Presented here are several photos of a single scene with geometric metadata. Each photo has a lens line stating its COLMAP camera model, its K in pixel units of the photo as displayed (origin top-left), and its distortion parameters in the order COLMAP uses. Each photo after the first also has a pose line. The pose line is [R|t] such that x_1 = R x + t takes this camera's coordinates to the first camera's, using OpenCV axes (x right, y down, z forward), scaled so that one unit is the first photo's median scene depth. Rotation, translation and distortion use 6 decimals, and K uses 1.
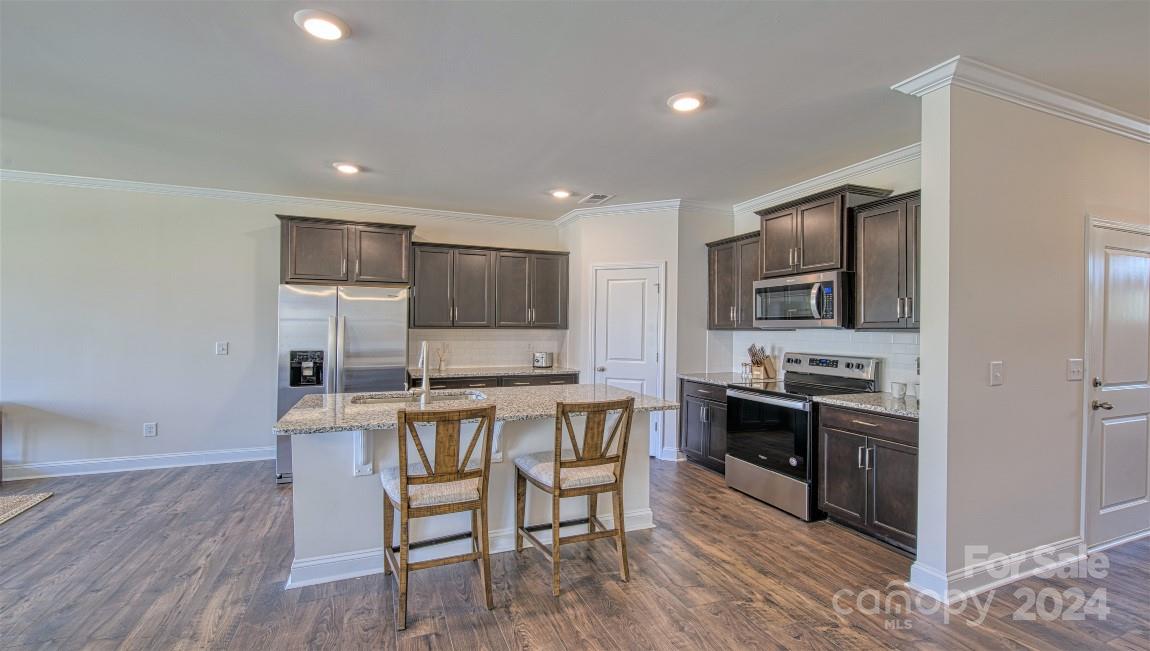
lens RADIAL K [[495.3, 0, 577.9], [0, 495.3, 329.1], [0, 0, 1]] dist [0.001164, 0.000248]
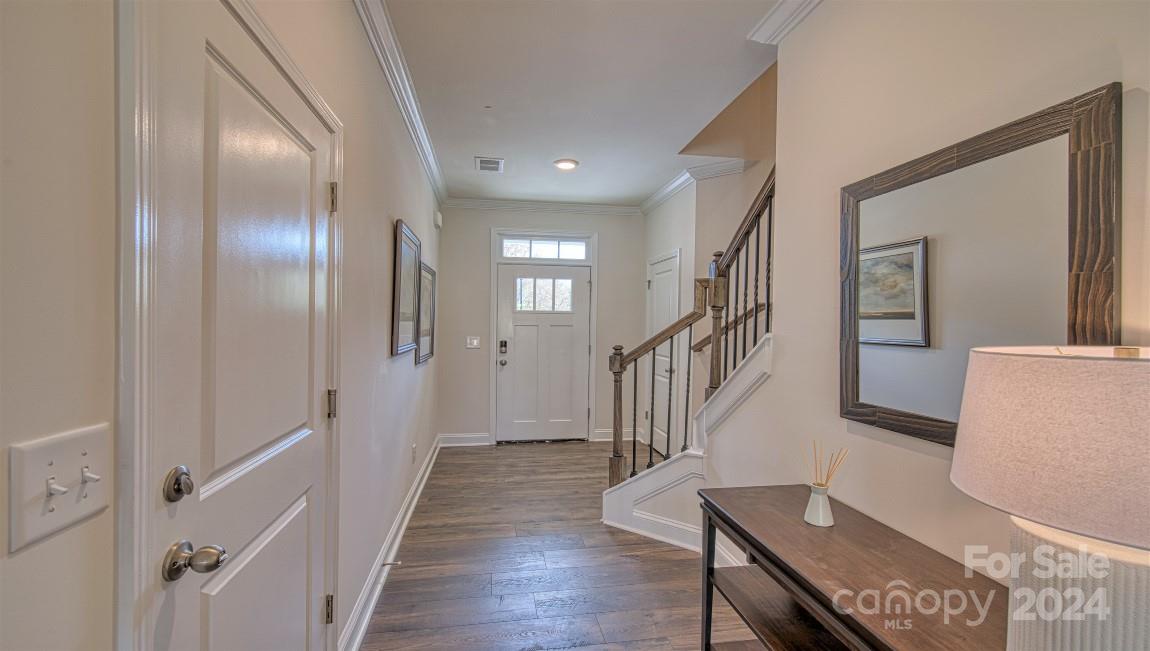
lens RADIAL K [[496.9, 0, 575.7], [0, 496.9, 330.2], [0, 0, 1]] dist [0.001339, -0.000033]
pose [[0.224124, -0.018296, 0.974389, 0.568360], [-0.002509, 0.999810, 0.019351, 0.007399], [-0.974557, -0.006782, 0.224036, 0.493343]]
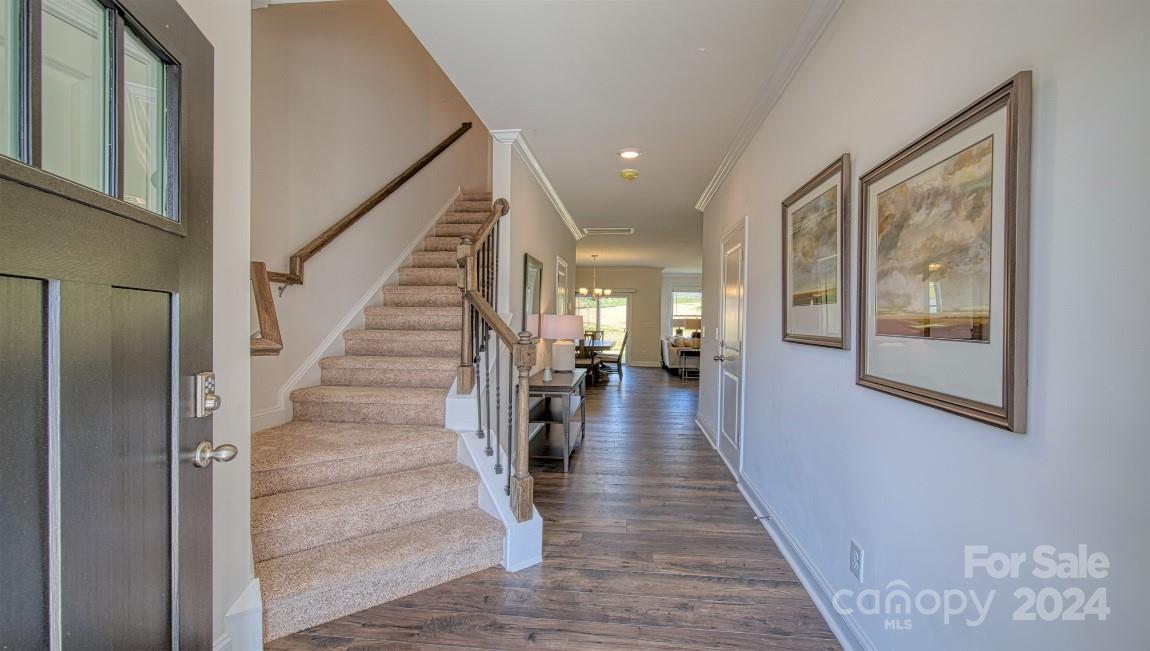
lens RADIAL K [[504.5, 0, 582.2], [0, 504.5, 328.3], [0, 0, 1]] dist [-0.001334, -0.000468]
pose [[-0.469255, 0.003739, -0.883055, 1.886092], [-0.015454, 0.999803, 0.012445, 0.034895], [0.882928, 0.019486, -0.469105, 0.965635]]
